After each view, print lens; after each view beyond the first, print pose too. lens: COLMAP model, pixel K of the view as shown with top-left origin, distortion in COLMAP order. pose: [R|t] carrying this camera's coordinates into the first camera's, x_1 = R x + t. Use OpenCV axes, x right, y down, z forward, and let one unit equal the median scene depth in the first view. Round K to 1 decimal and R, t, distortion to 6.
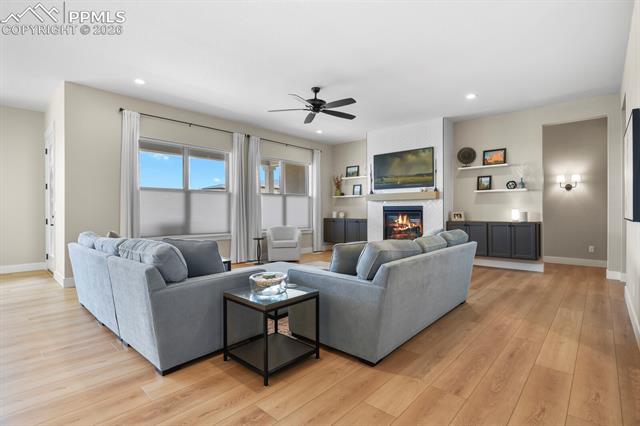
lens RADIAL K [[310.2, 0, 323.3], [0, 310.2, 212.1], [0, 0, 1]] dist [-0.004527, -0.005937]
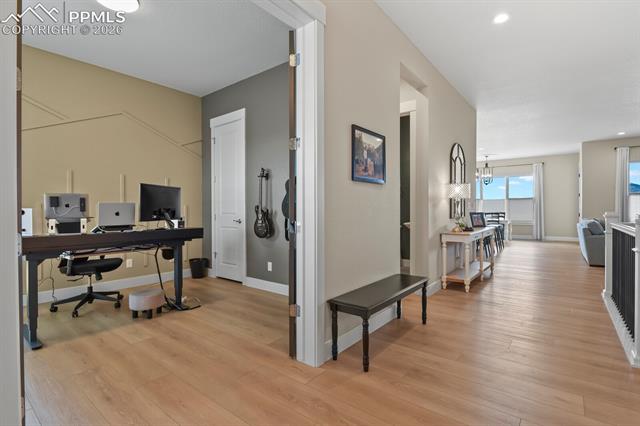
lens RADIAL K [[310.2, 0, 324.7], [0, 310.2, 212.1], [0, 0, 1]] dist [-0.004527, -0.005937]
pose [[0.068900, 0.008698, -0.997586, 0.690870], [-0.002232, 0.999961, 0.008564, 0.002795], [0.997621, 0.001637, 0.068917, -0.527724]]
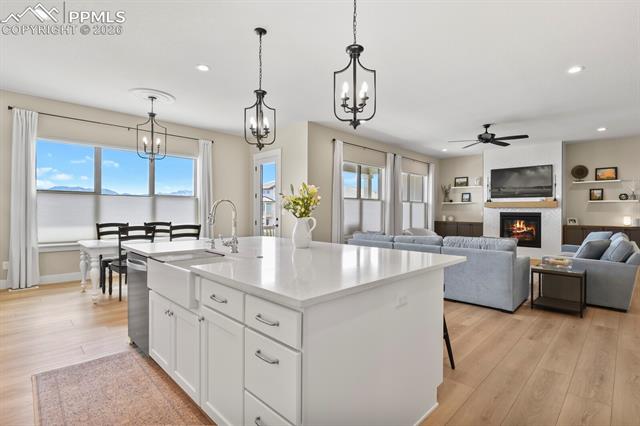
lens RADIAL K [[310.2, 0, 322.9], [0, 310.2, 211.8], [0, 0, 1]] dist [-0.004527, -0.005937]
pose [[0.998906, 0.008339, -0.046004, -0.489168], [-0.008447, 0.999962, -0.002160, -0.013268], [0.045984, 0.002546, 0.998939, -0.261255]]
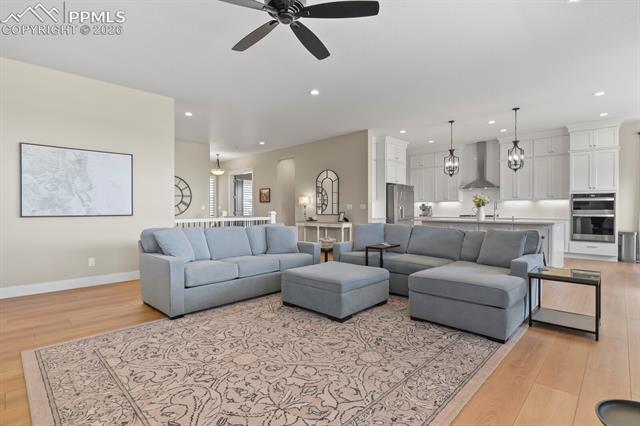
lens RADIAL K [[310.2, 0, 323.3], [0, 310.2, 211.9], [0, 0, 1]] dist [-0.004527, -0.005937]
pose [[-0.999431, 0.002109, 0.033662, -0.078327], [0.002502, 0.999929, 0.011653, -0.003700], [-0.033635, 0.011730, -0.999365, 1.128352]]
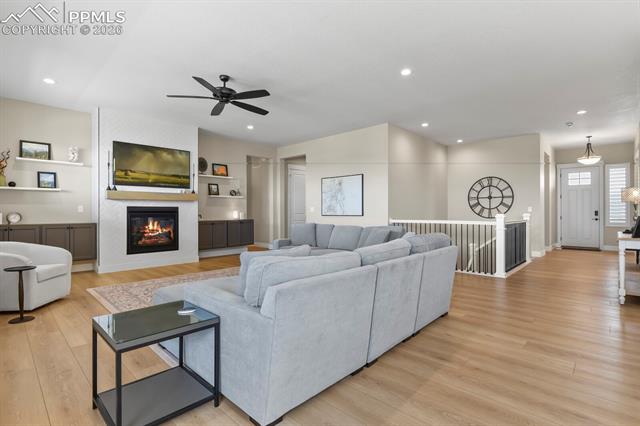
lens RADIAL K [[310.2, 0, 323.5], [0, 310.2, 212.7], [0, 0, 1]] dist [-0.004527, -0.005937]
pose [[0.020277, -0.000120, 0.999794, -0.682734], [0.005579, 0.999984, 0.000007, 0.000740], [-0.999779, 0.005578, 0.020277, 0.514647]]
